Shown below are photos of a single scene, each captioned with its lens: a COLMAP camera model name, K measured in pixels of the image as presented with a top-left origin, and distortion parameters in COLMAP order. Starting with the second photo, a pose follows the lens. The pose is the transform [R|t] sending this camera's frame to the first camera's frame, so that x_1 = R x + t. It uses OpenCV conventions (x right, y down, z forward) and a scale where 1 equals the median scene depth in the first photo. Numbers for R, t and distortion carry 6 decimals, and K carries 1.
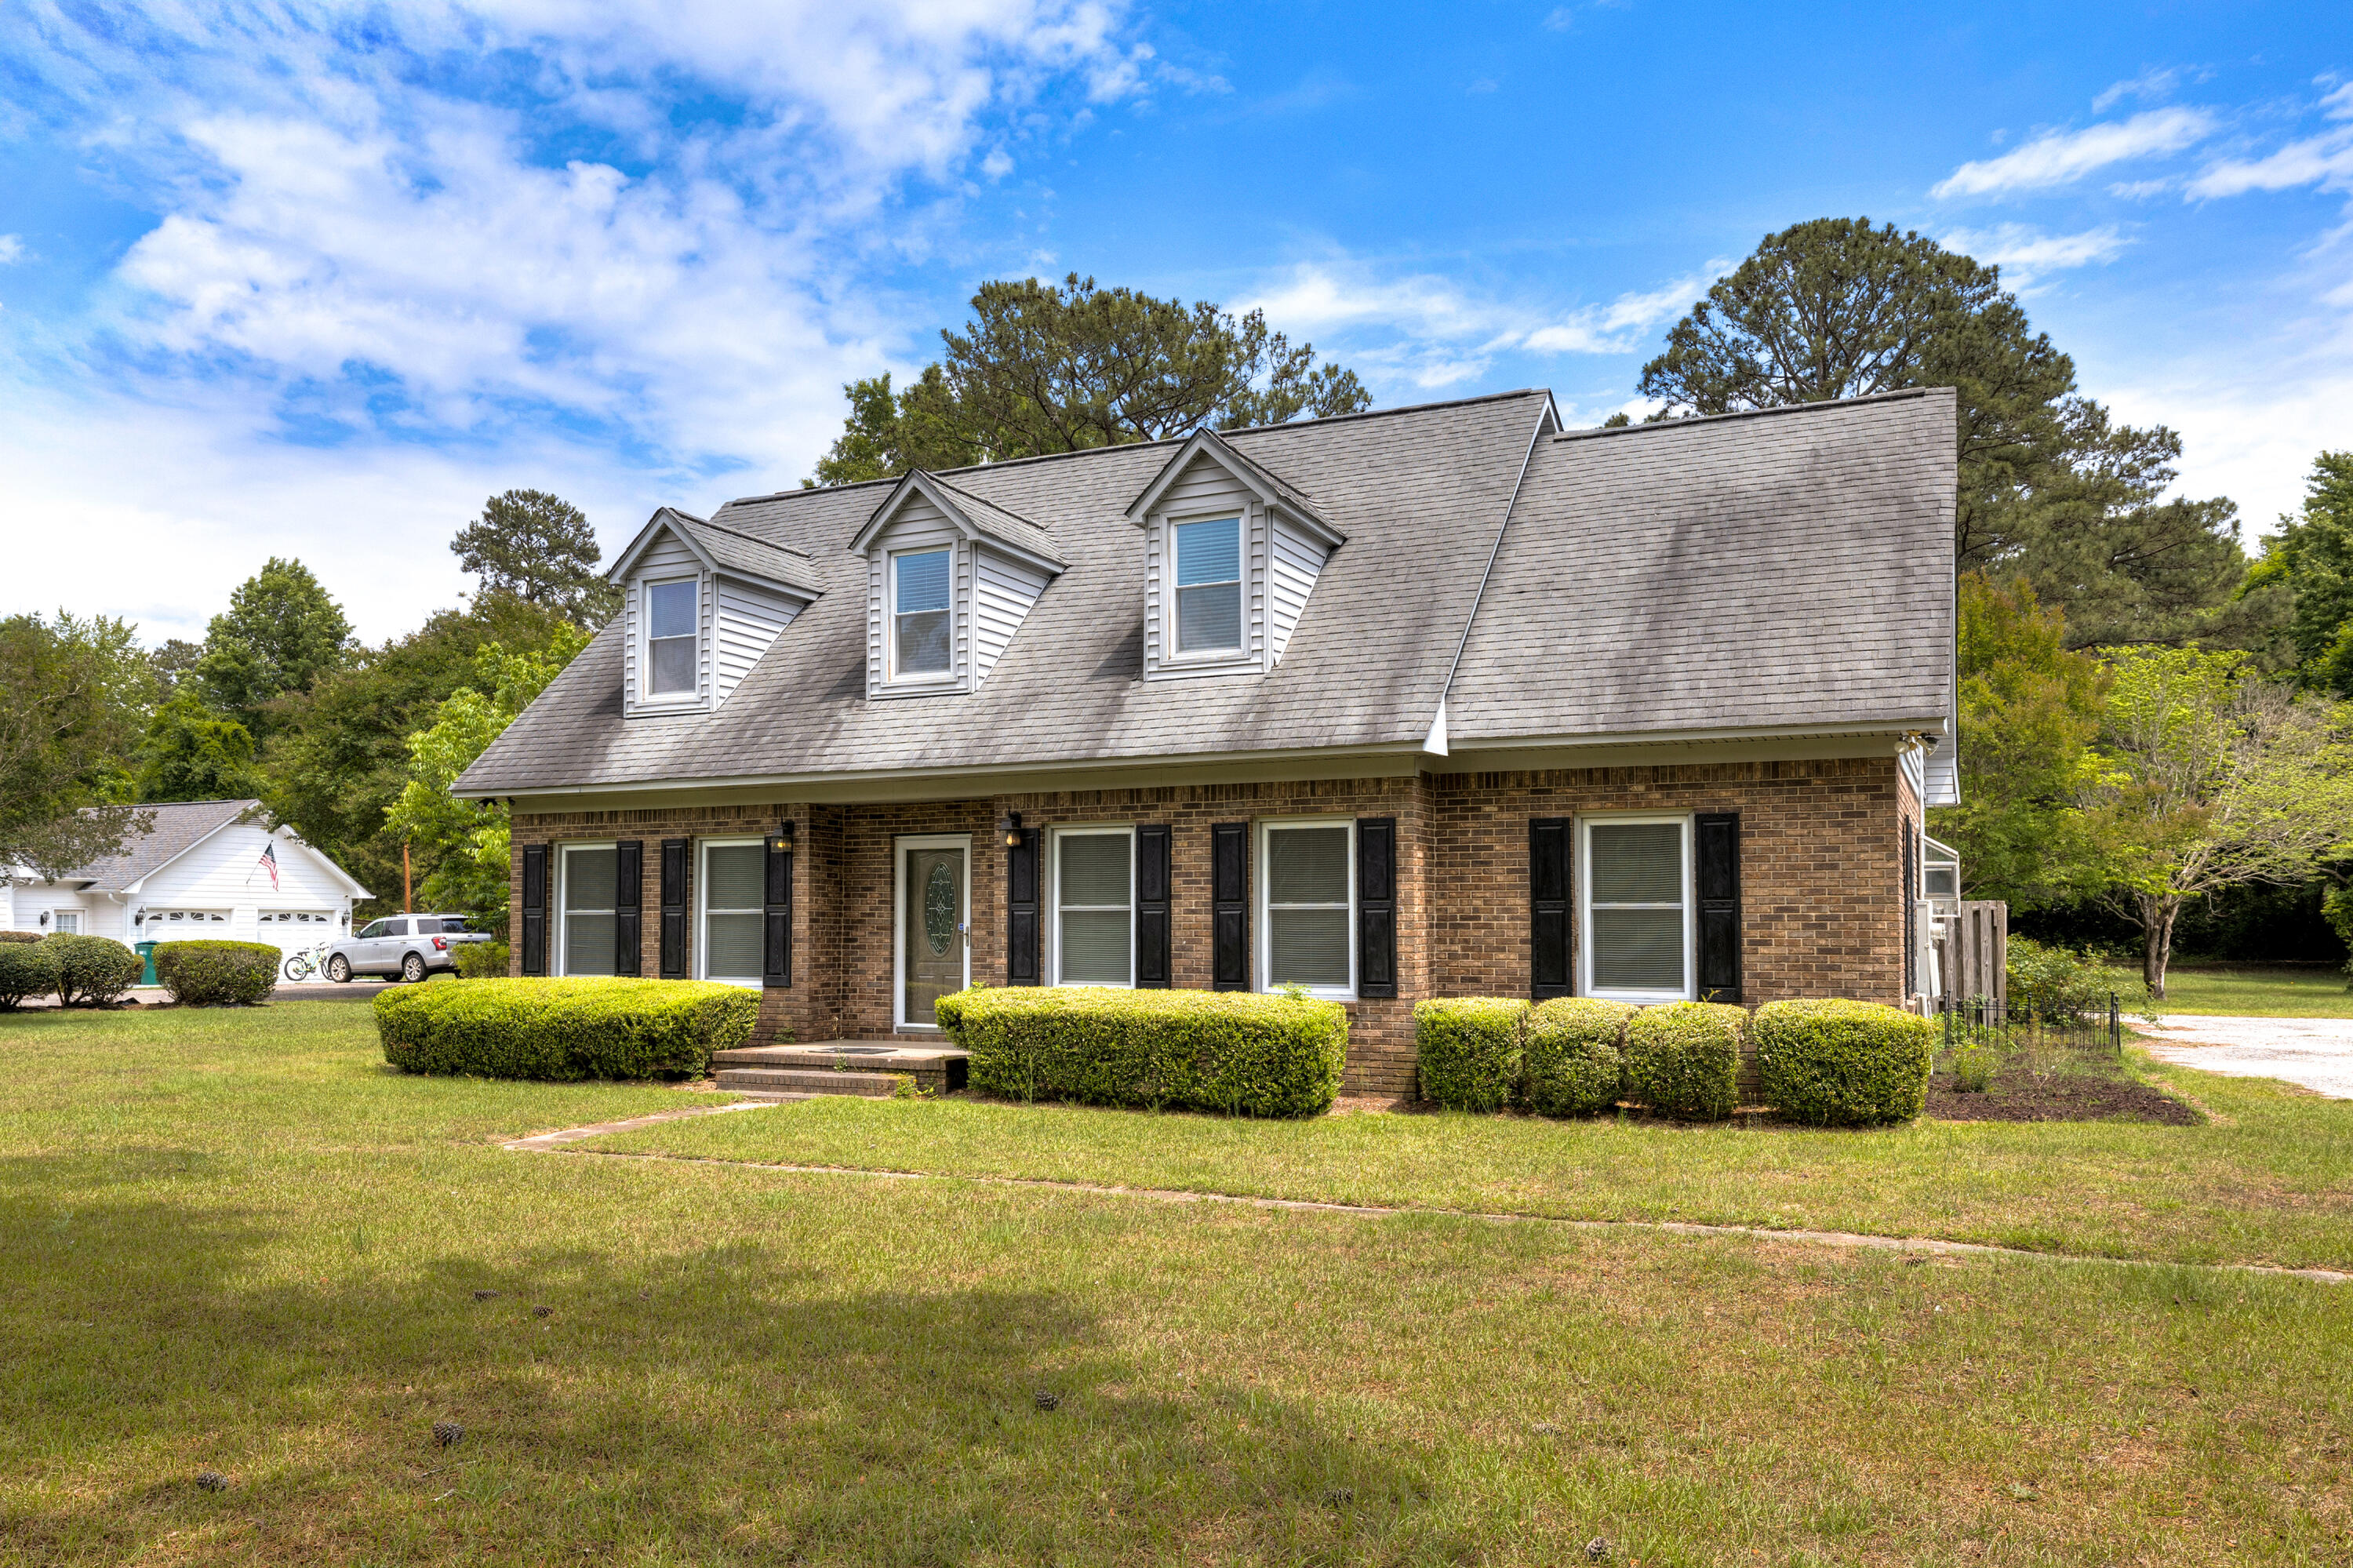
lens RADIAL K [[1727.9, 0, 1117.5], [0, 1727.9, 857.3], [0, 0, 1]] dist [0.003904, 0.001240]
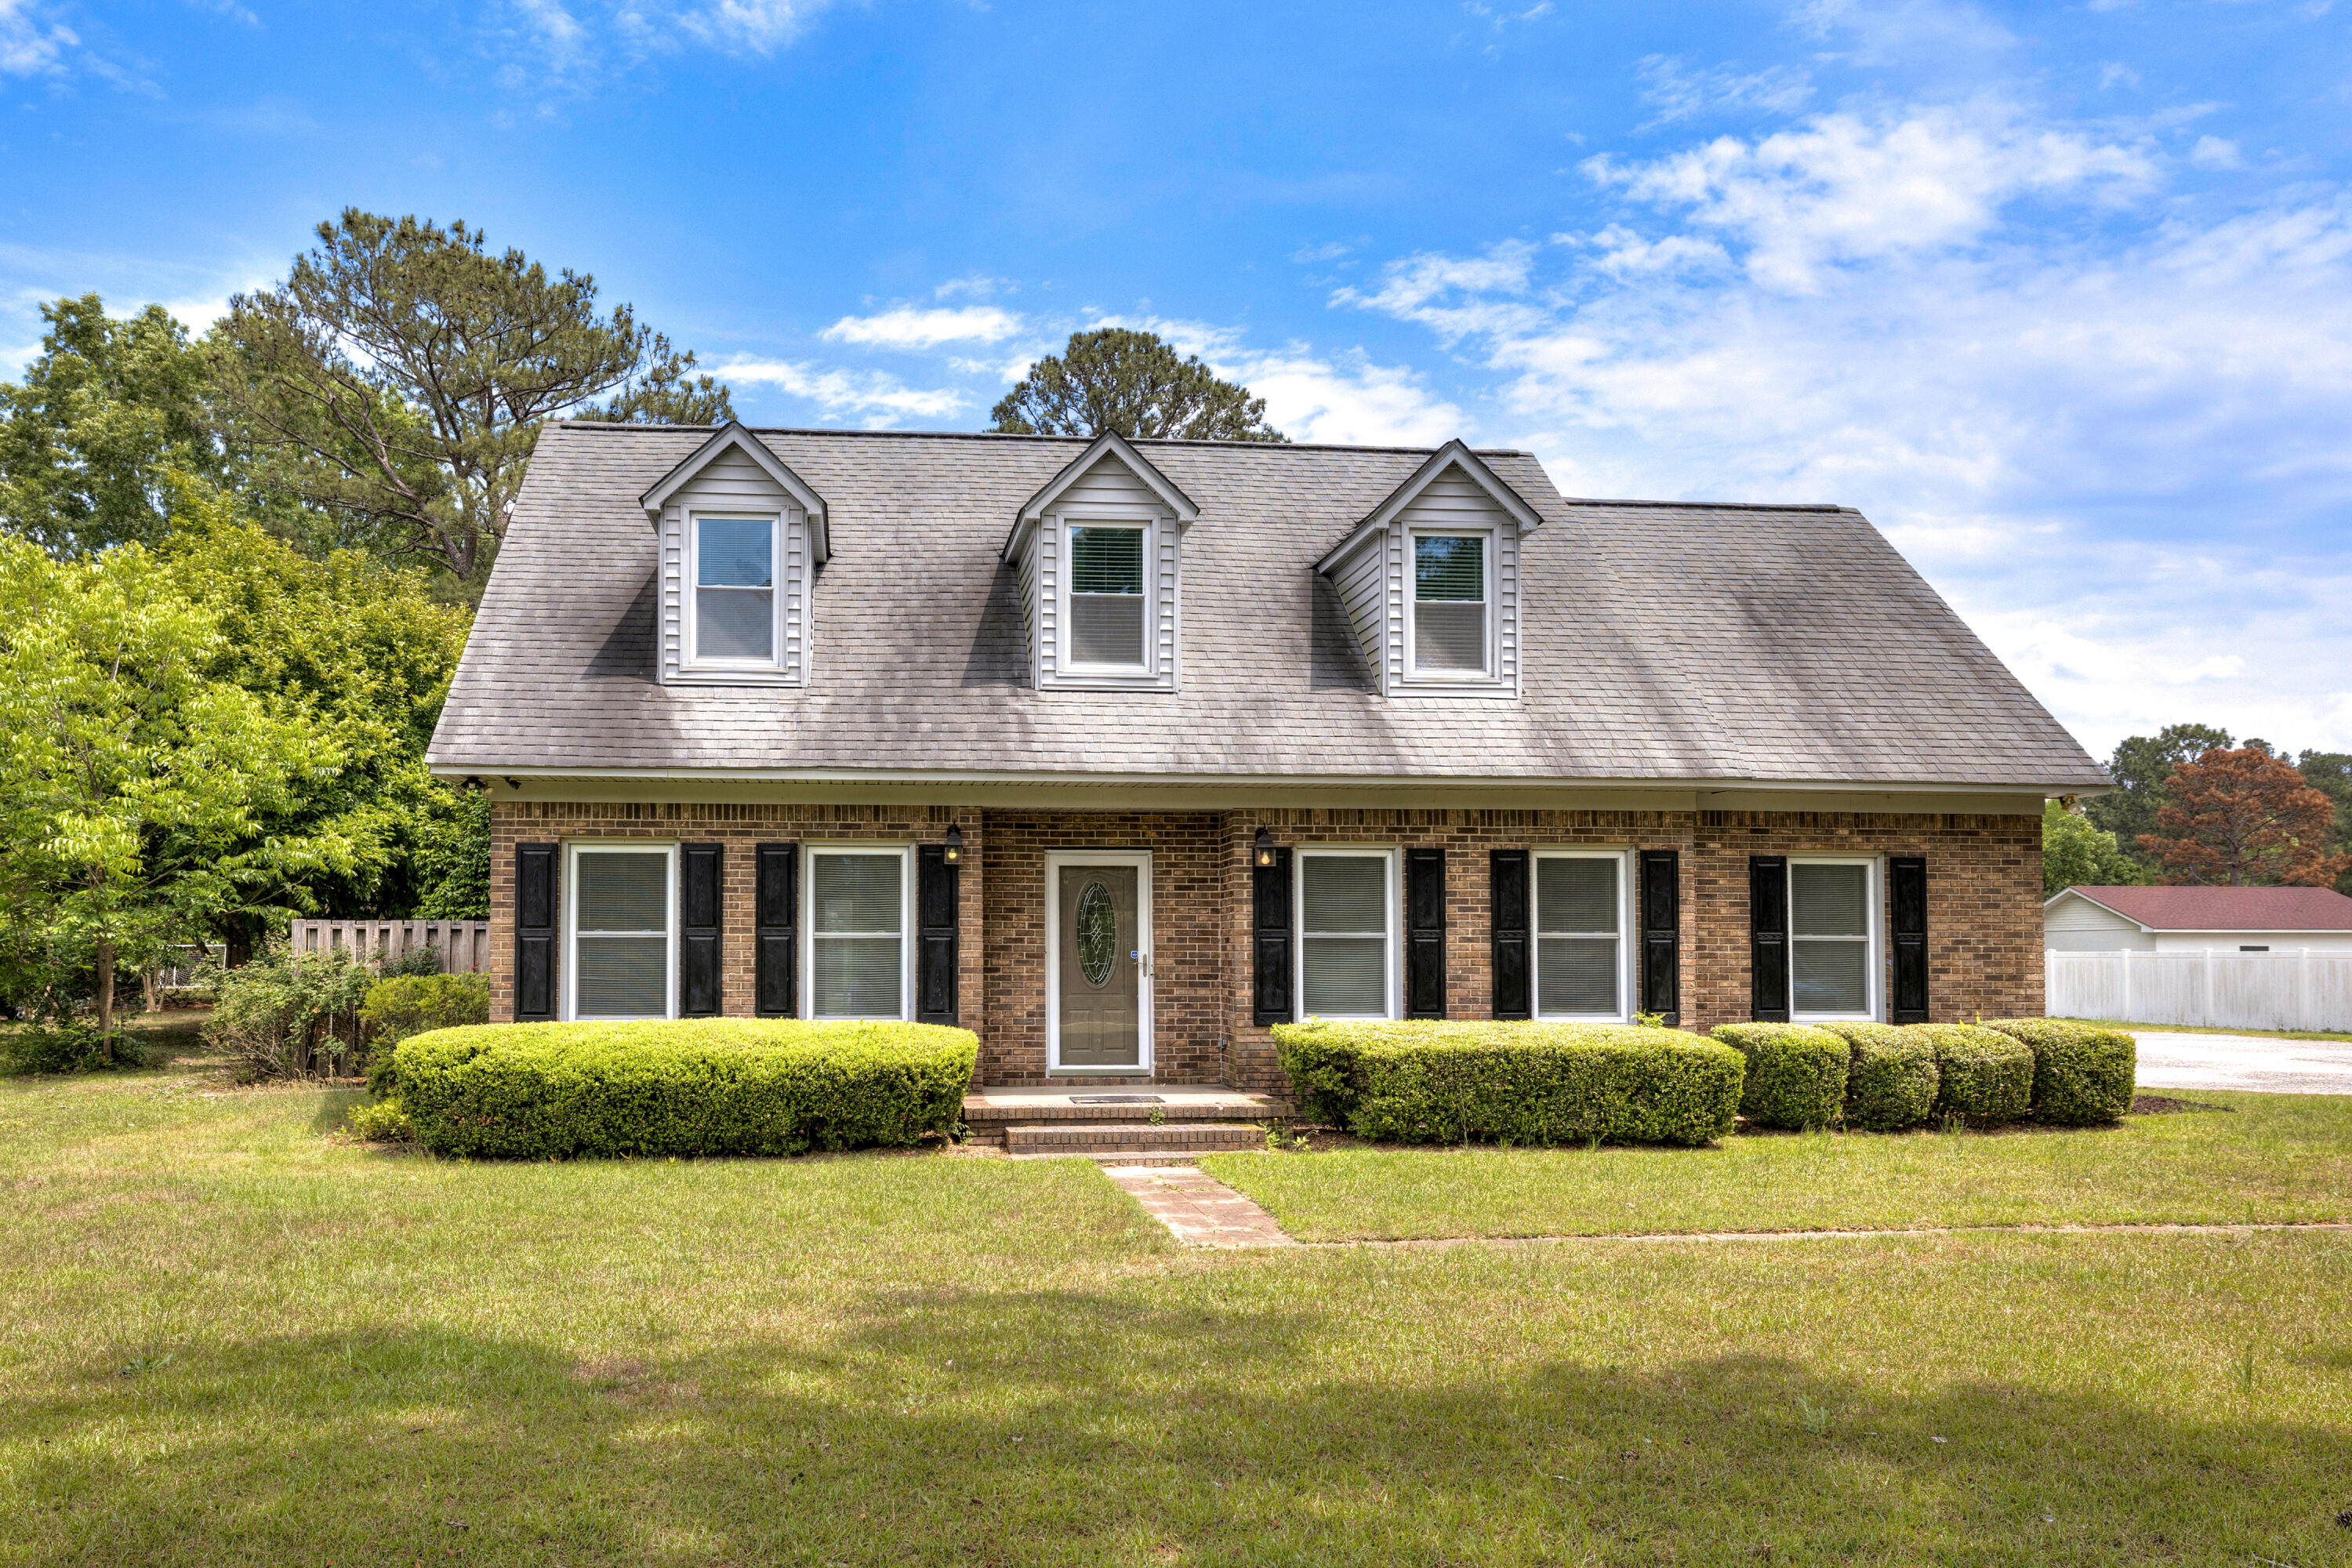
lens RADIAL K [[1641.2, 0, 1171.9], [0, 1641.2, 902.8], [0, 0, 1]] dist [0.005912, 0.001810]
pose [[0.850220, 0.019333, 0.526073, -0.561025], [-0.023956, 0.999711, 0.001977, 0.012482], [-0.525883, -0.014284, 0.850437, 0.296919]]
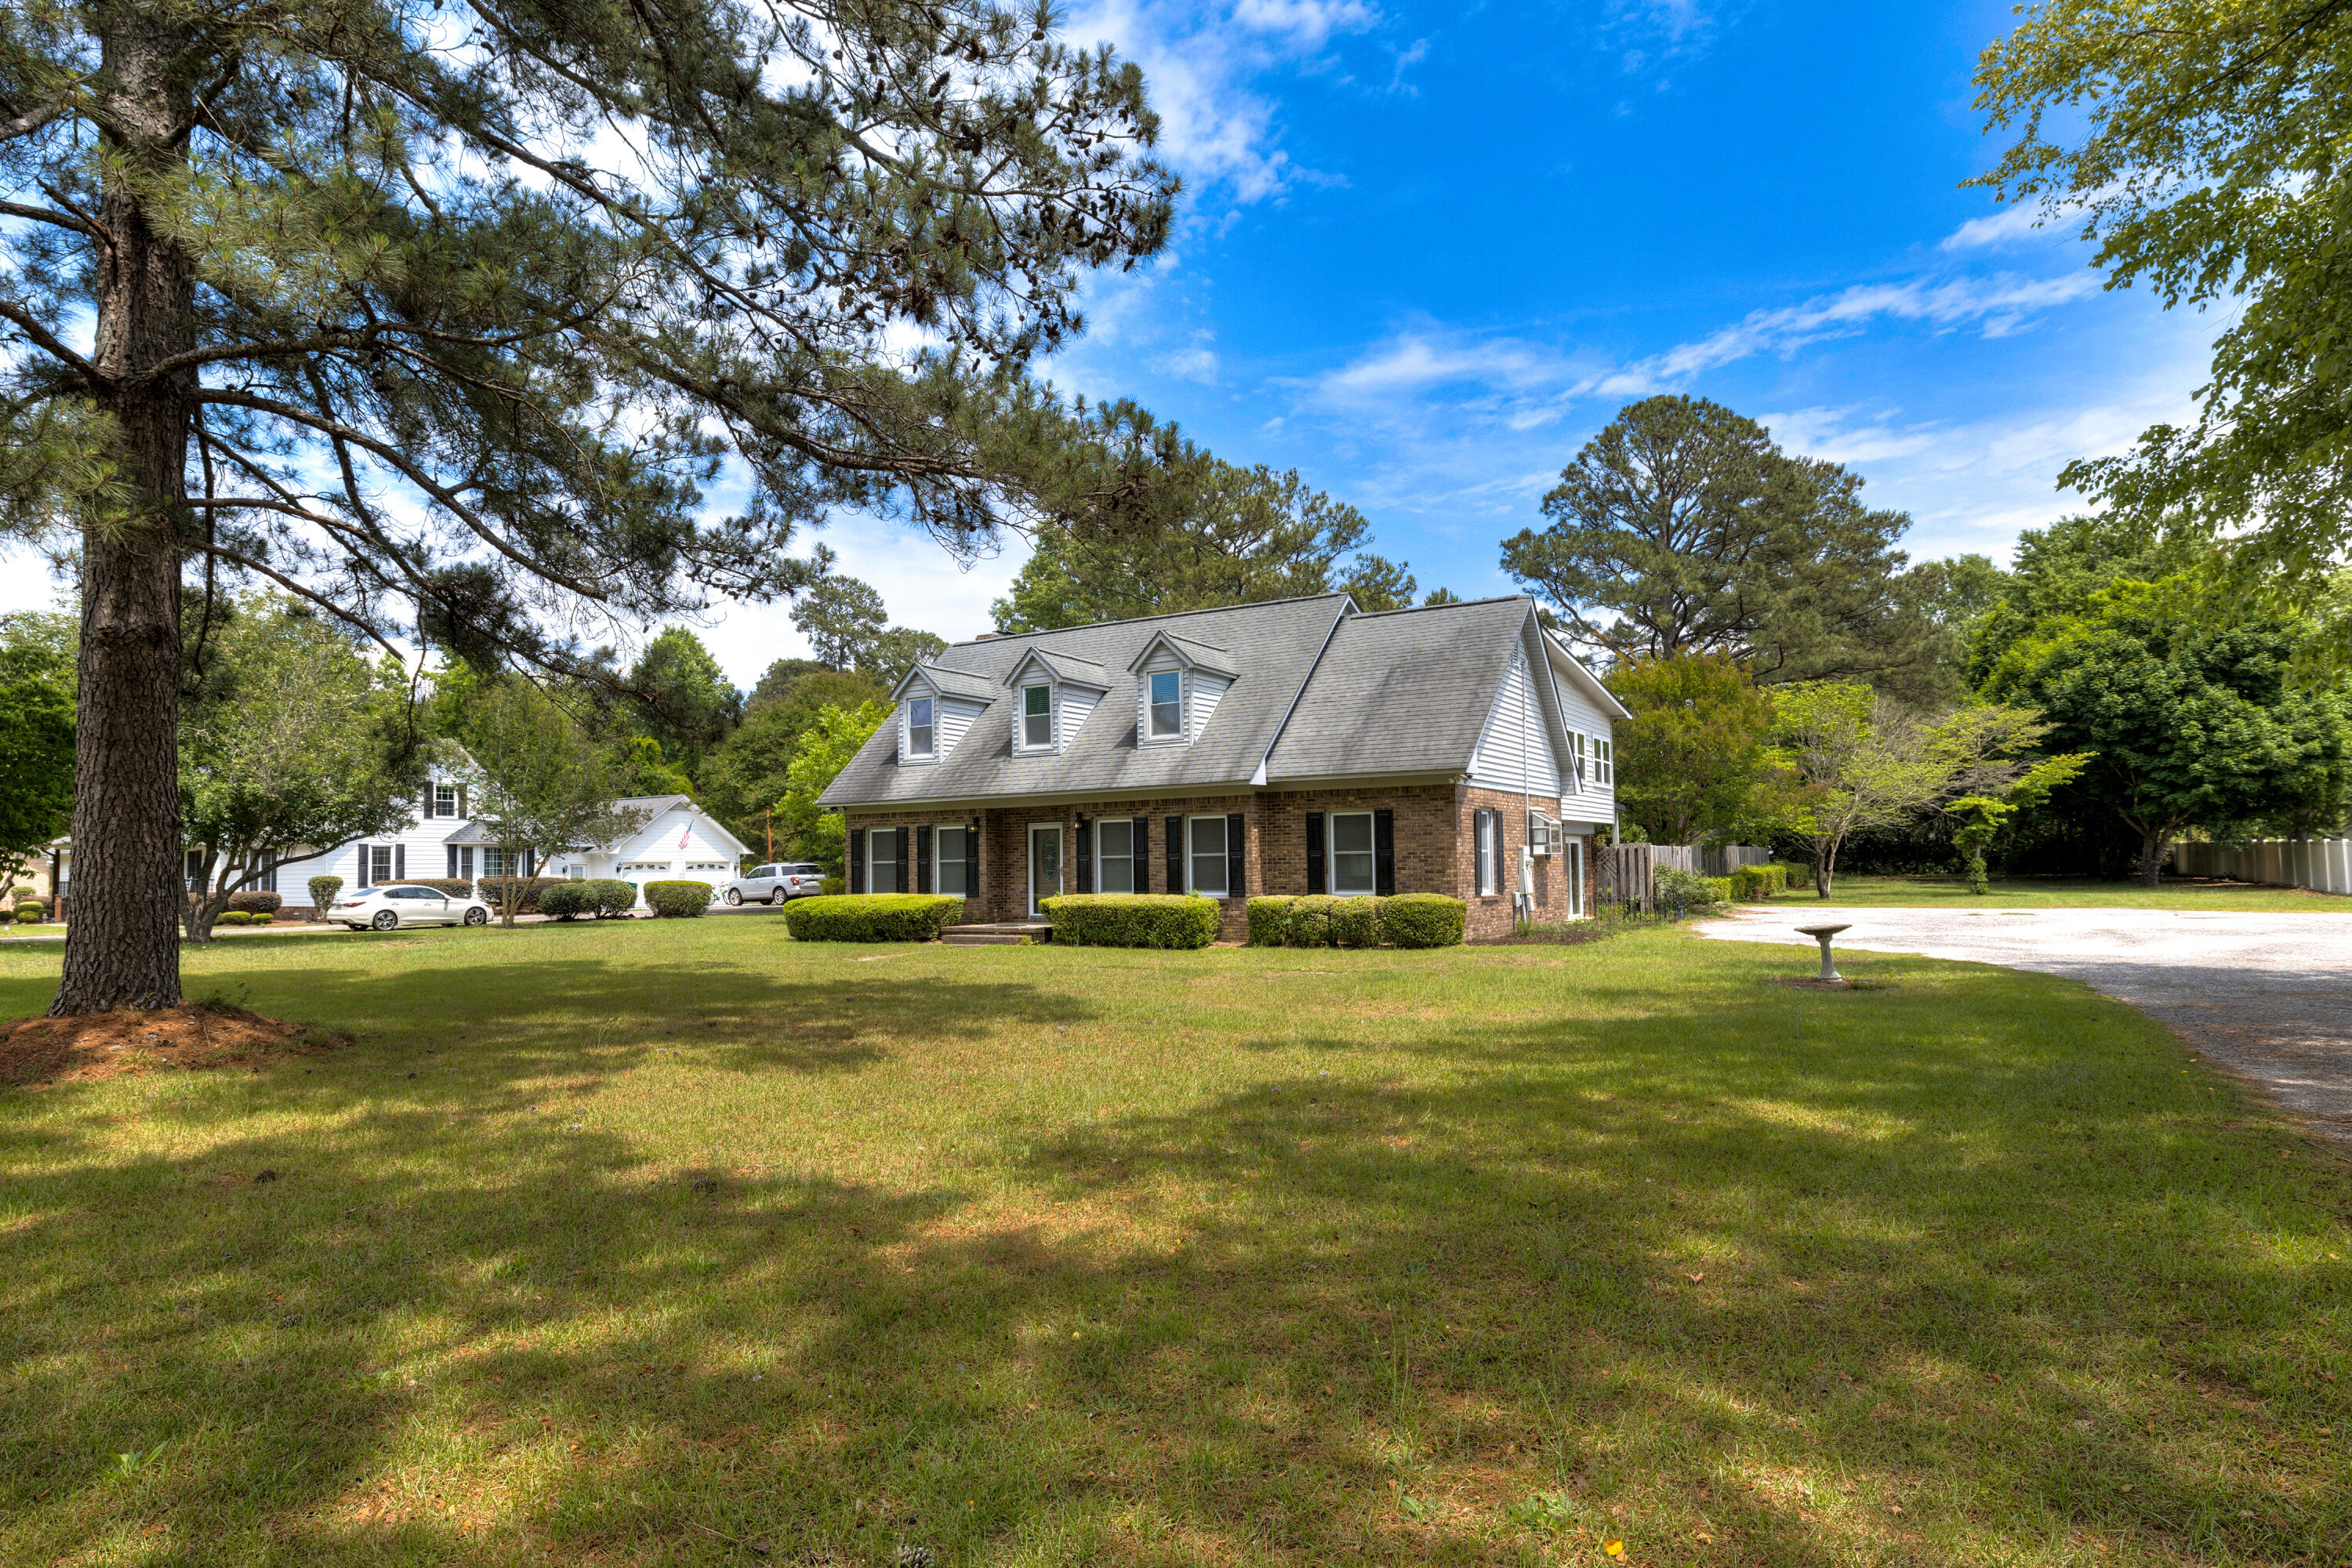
lens RADIAL K [[1353.5, 0, 1176.0], [0, 1353.5, 784.0], [0, 0, 1]] dist [0.002273, 0.000649]
pose [[0.996299, -0.021513, -0.083224, 0.201581], [0.019999, 0.999620, -0.018976, -0.027368], [0.083601, 0.017242, 0.996350, -0.656680]]
